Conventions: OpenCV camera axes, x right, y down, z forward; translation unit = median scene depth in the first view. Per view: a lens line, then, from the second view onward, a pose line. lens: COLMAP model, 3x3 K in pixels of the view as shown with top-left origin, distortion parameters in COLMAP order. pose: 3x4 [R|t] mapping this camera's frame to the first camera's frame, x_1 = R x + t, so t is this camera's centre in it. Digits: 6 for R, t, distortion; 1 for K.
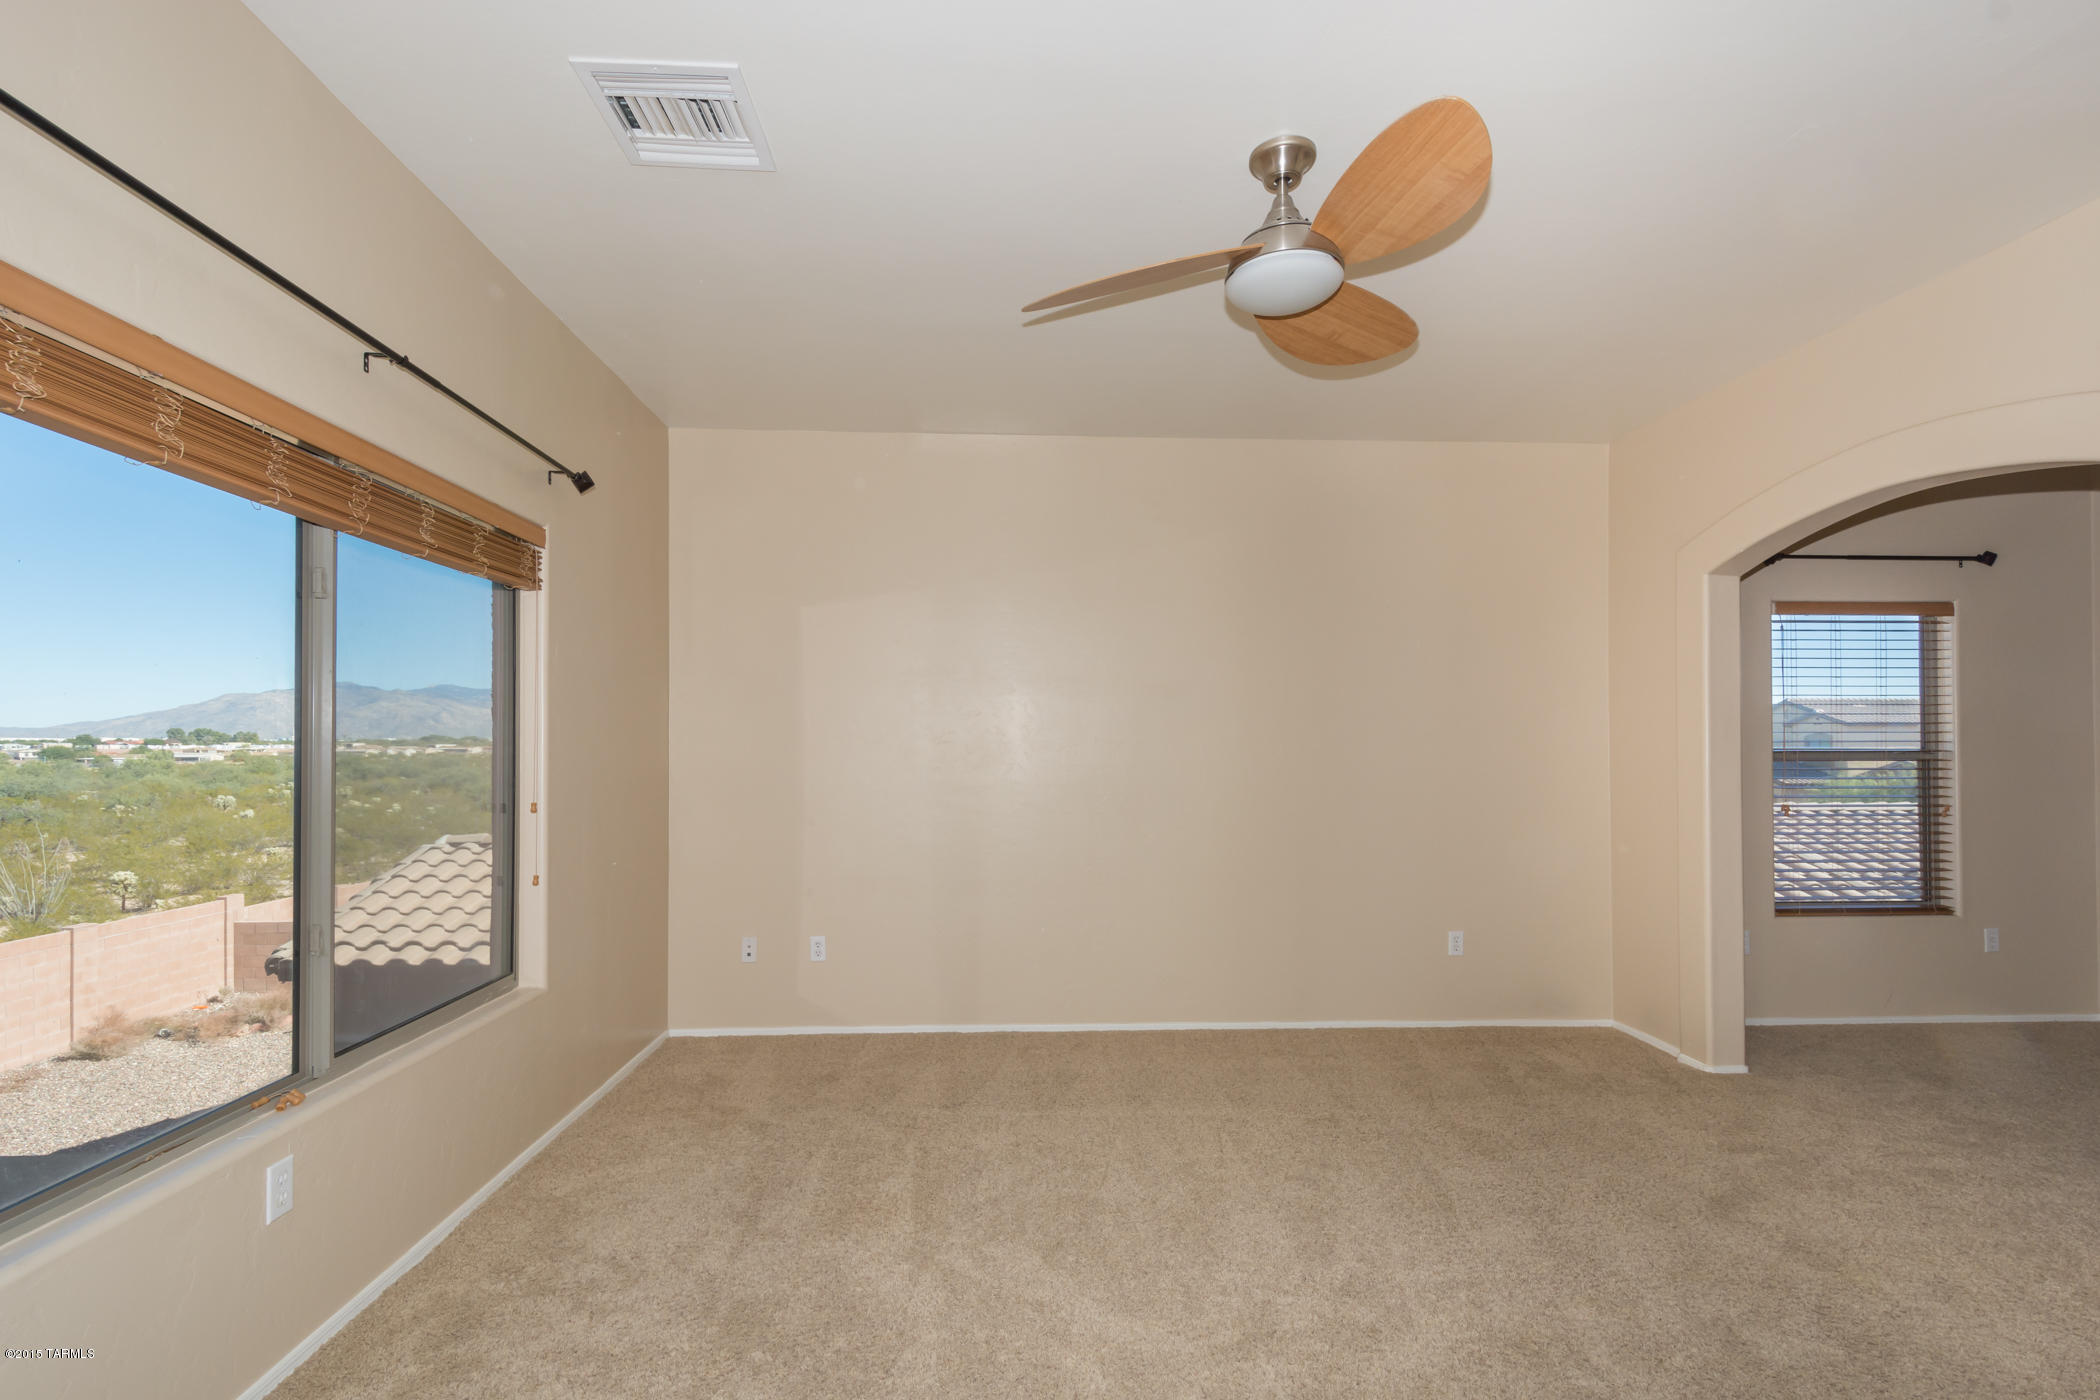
lens RADIAL K [[952.9, 0, 1049.6], [0, 952.9, 714.2], [0, 0, 1]] dist [0.021726, -0.008370]
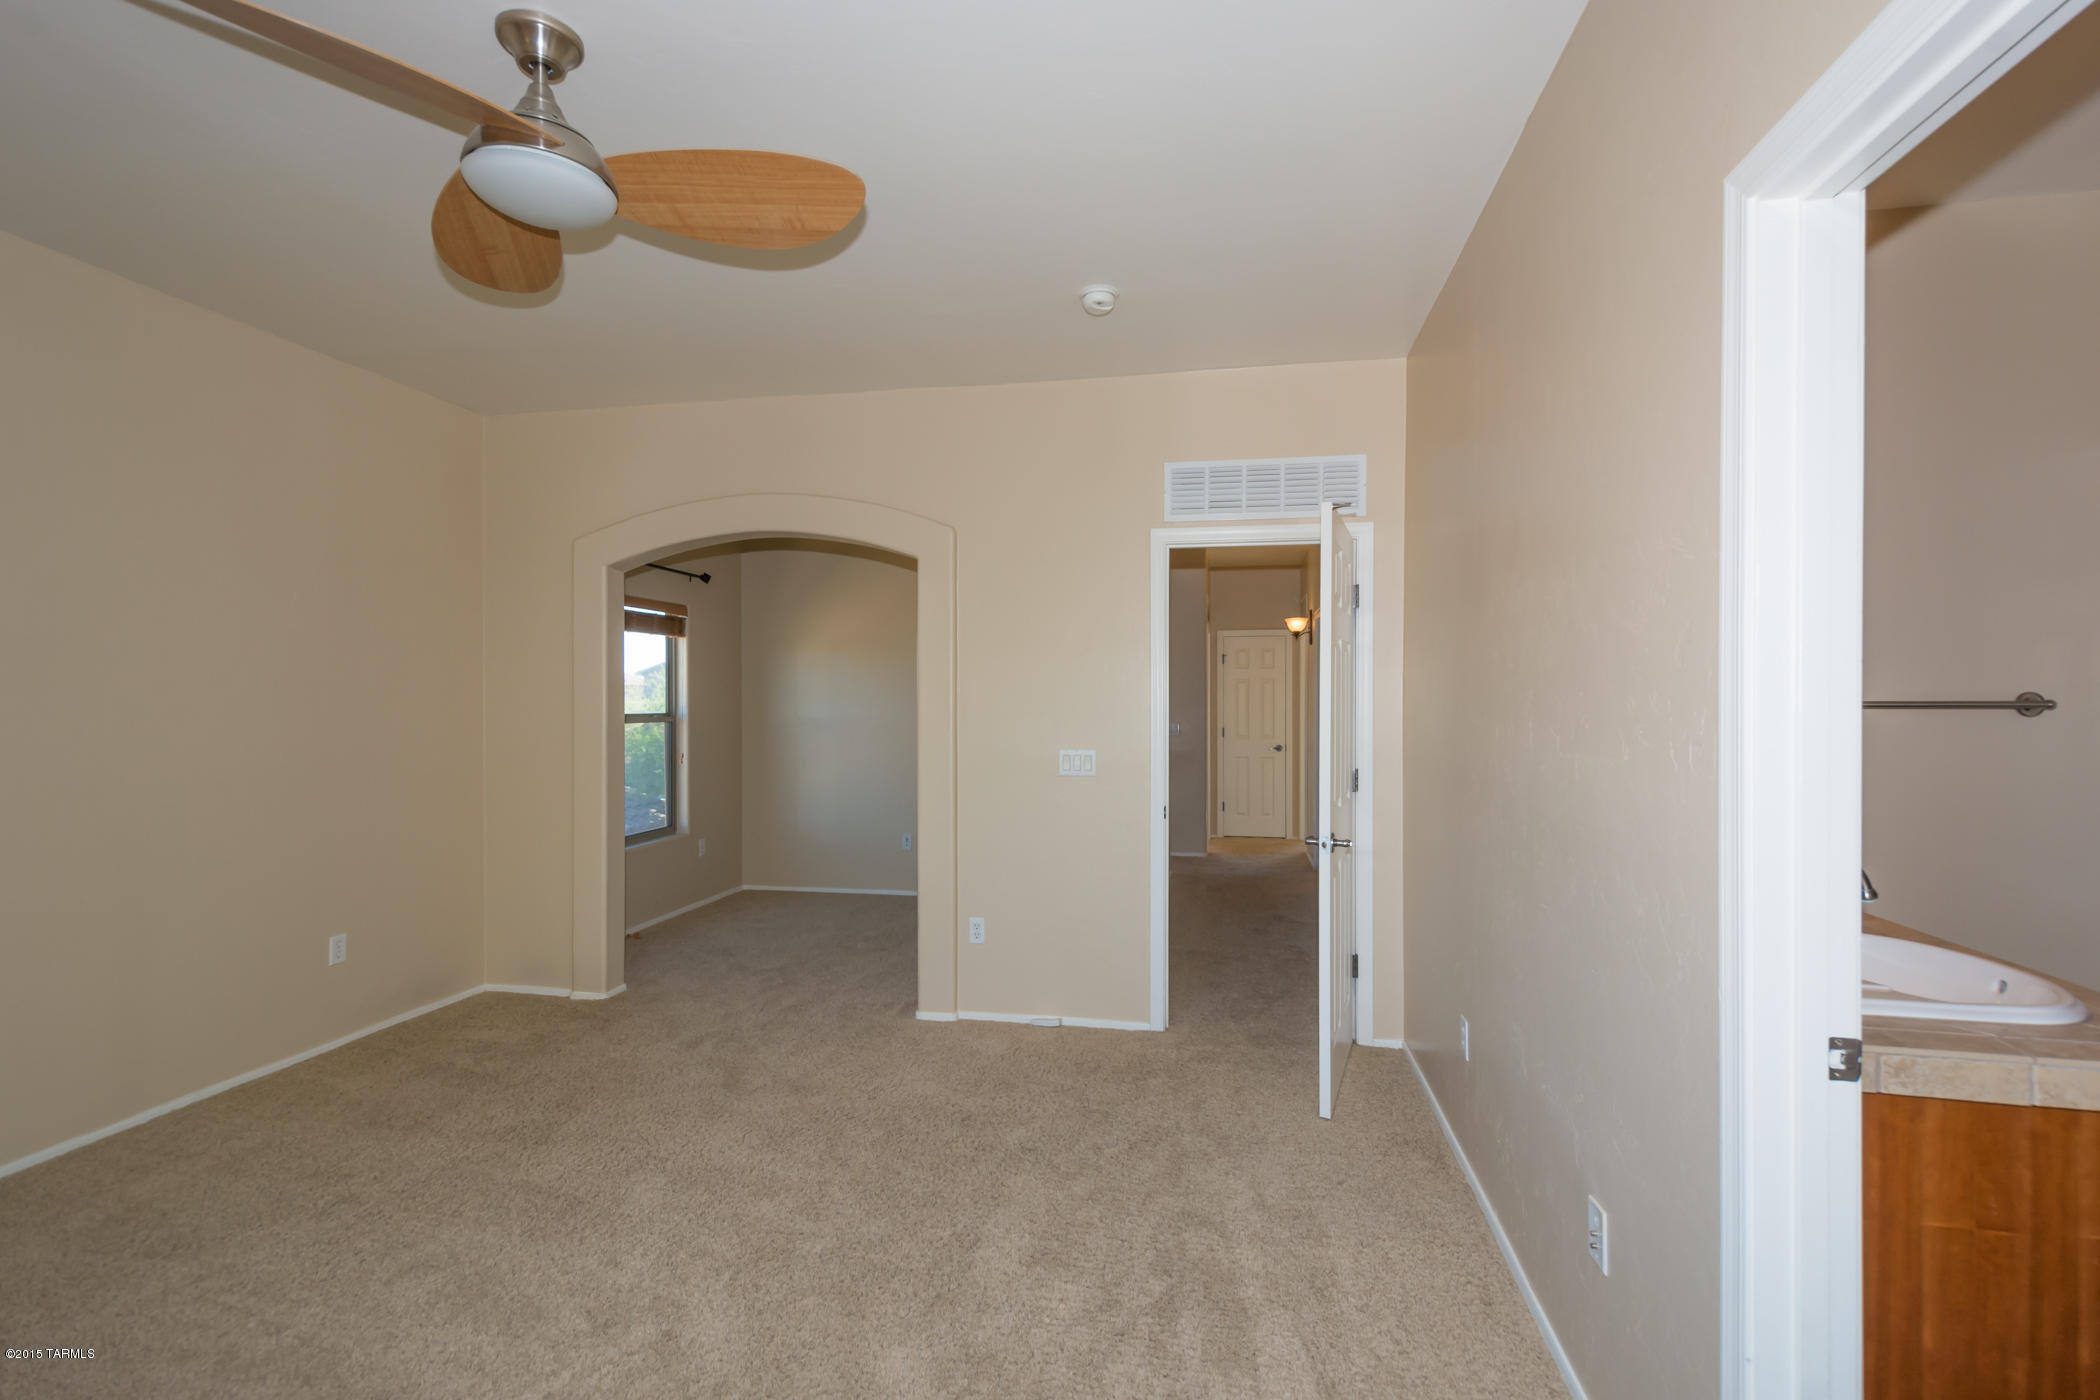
lens RADIAL K [[916.2, 0, 1061.4], [0, 916.2, 705.9], [0, 0, 1]] dist [0.017253, -0.007276]
pose [[0.237505, -0.005686, 0.971370, -0.289037], [-0.038324, 0.999149, 0.015219, -0.021180], [-0.970630, -0.040842, 0.237085, 0.237369]]
